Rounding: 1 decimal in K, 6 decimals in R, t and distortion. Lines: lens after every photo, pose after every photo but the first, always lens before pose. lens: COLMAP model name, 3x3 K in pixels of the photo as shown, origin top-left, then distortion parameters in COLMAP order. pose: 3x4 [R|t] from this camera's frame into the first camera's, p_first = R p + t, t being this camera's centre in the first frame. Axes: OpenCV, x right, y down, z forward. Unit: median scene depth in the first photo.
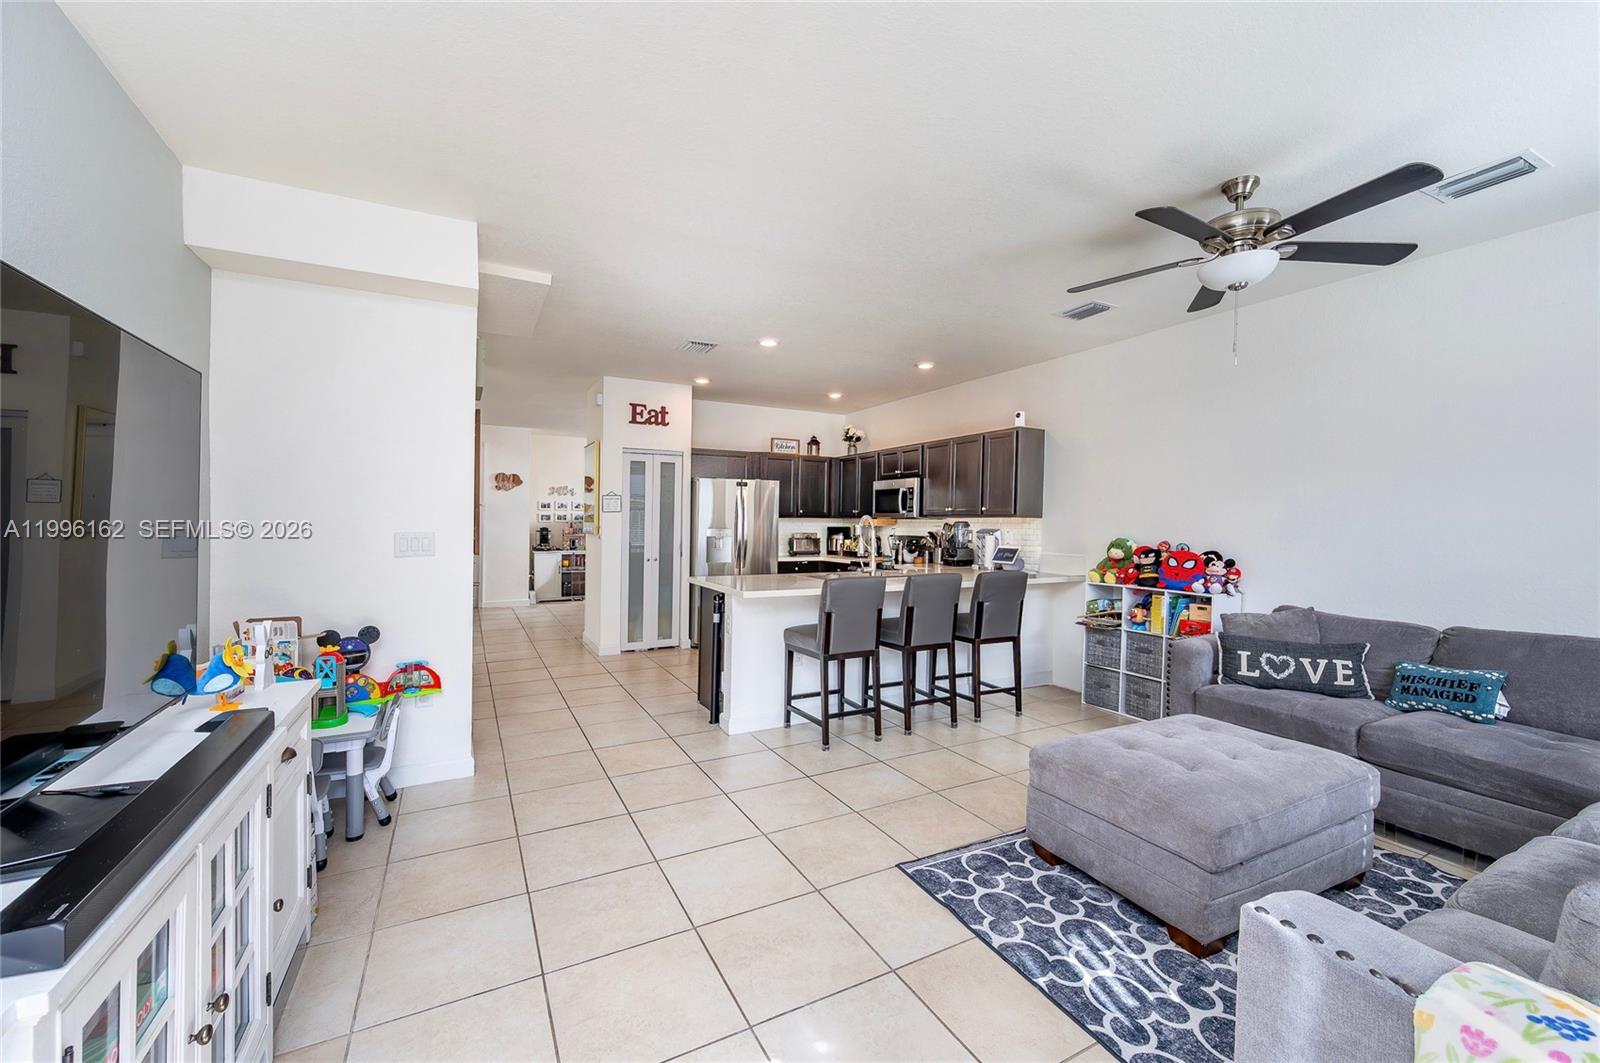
lens RADIAL K [[619.2, 0, 842.7], [0, 619.2, 541.1], [0, 0, 1]] dist [-0.002913, 0.001282]
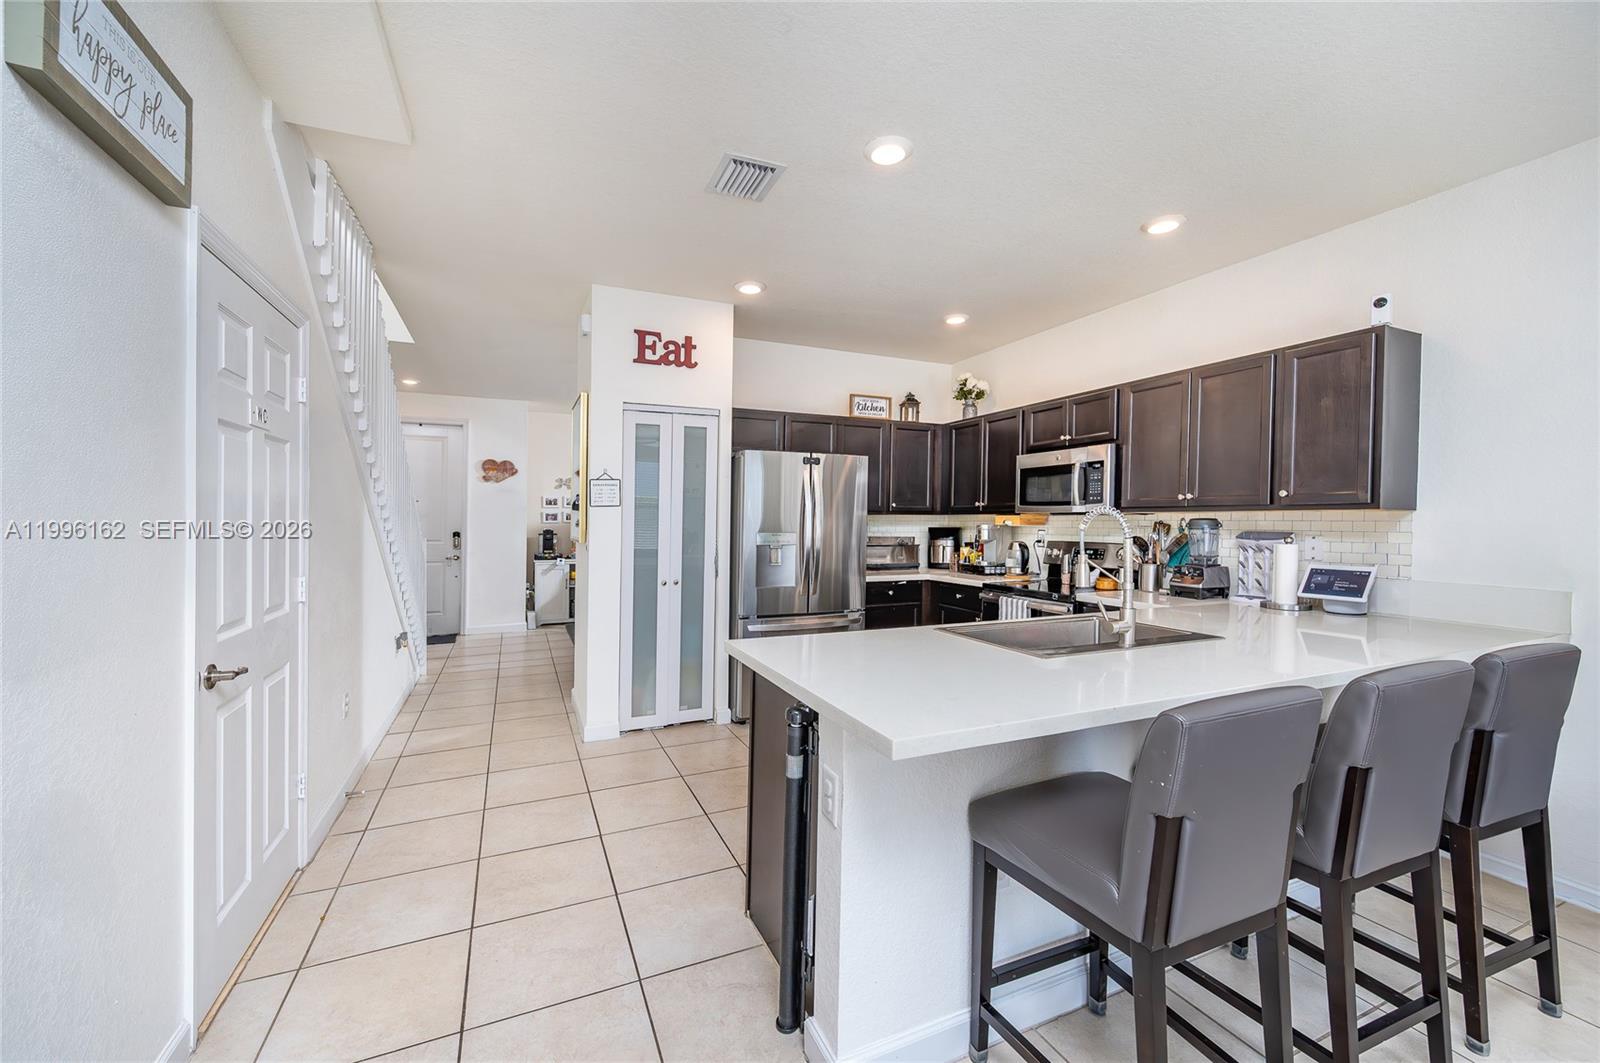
lens RADIAL K [[619.2, 0, 805.4], [0, 619.2, 521.7], [0, 0, 1]] dist [-0.002913, 0.001282]
pose [[0.992661, -0.006174, -0.120770, -0.095791], [0.002672, 0.999572, -0.029138, -0.012743], [0.120898, 0.028602, 0.992253, 0.389365]]
